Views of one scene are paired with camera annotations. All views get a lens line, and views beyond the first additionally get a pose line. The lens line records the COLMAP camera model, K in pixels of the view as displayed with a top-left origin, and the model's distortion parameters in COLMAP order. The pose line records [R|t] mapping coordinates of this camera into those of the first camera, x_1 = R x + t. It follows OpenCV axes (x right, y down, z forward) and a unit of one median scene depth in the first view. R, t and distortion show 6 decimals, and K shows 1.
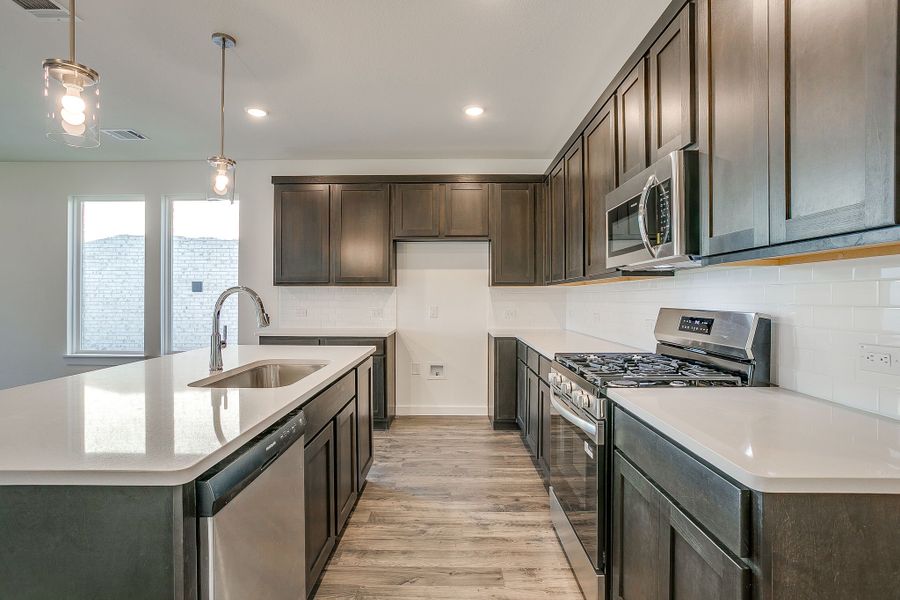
lens RADIAL K [[434.6, 0, 442.1], [0, 434.6, 299.6], [0, 0, 1]] dist [-0.031833, 0.012909]
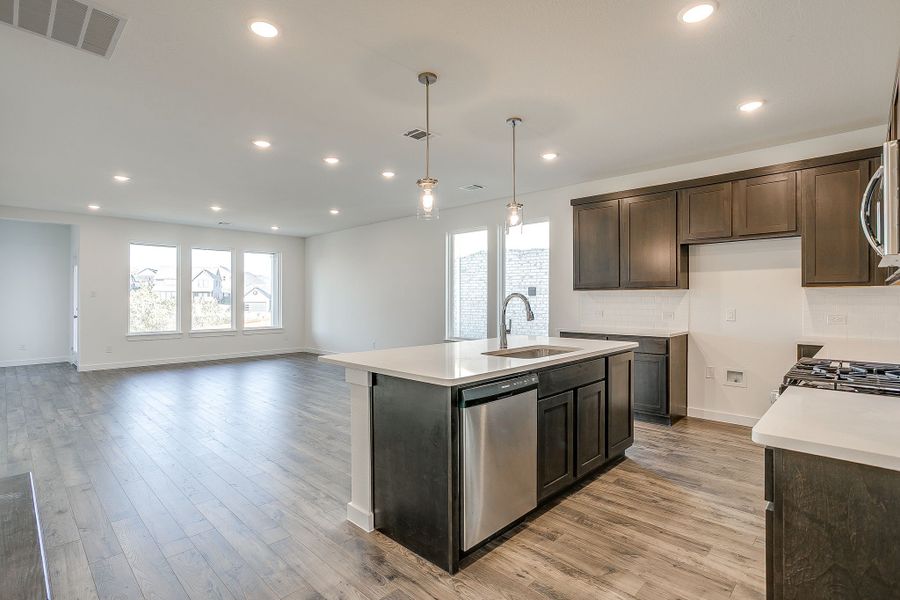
lens RADIAL K [[434.6, 0, 447.5], [0, 434.6, 301.3], [0, 0, 1]] dist [-0.031833, 0.012909]
pose [[0.733606, 0.000312, -0.679575, 0.215449], [-0.001717, 0.999998, -0.001394, 0.000628], [0.679573, 0.002190, 0.733604, -0.150769]]
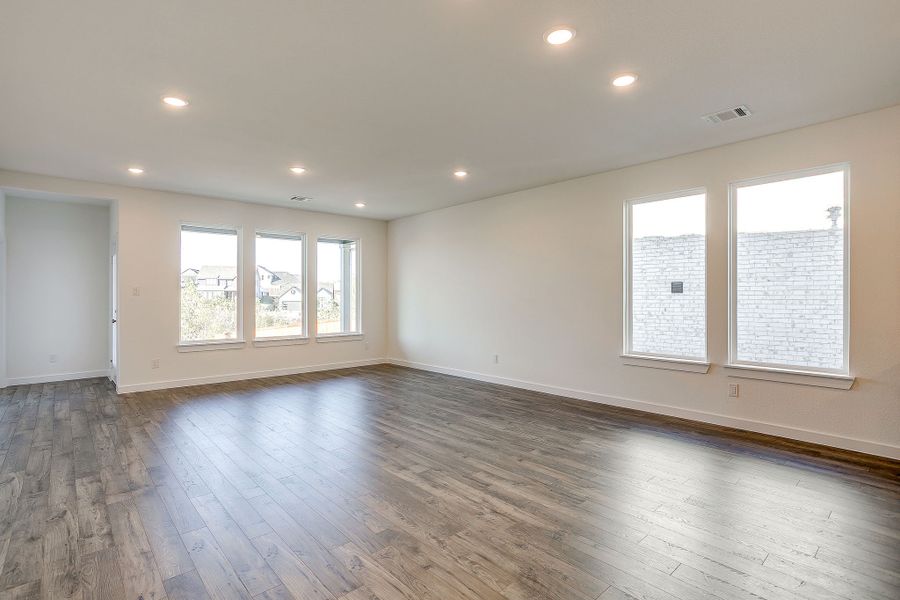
lens RADIAL K [[434.6, 0, 445.7], [0, 434.6, 300.8], [0, 0, 1]] dist [-0.031833, 0.012909]
pose [[0.682306, 0.000202, -0.731066, -0.537501], [-0.000241, 1.000000, 0.000052, -0.001599], [0.731066, 0.000141, 0.682306, -0.036643]]
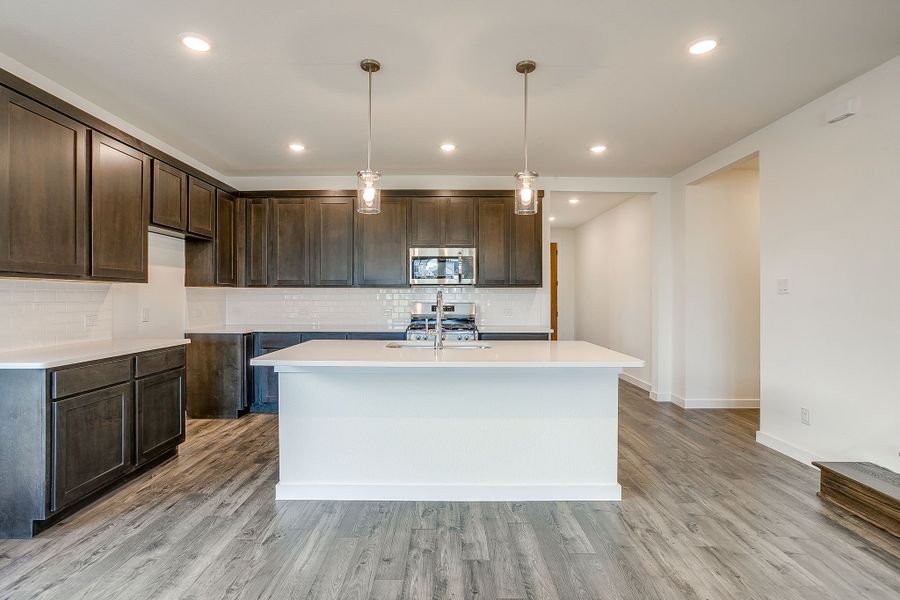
lens RADIAL K [[434.6, 0, 444.6], [0, 434.6, 297.1], [0, 0, 1]] dist [-0.031833, 0.012909]
pose [[-0.016749, 0.004807, 0.999848, -1.123973], [0.001778, 0.999987, -0.004777, -0.000931], [-0.999858, 0.001698, -0.016757, 0.571348]]
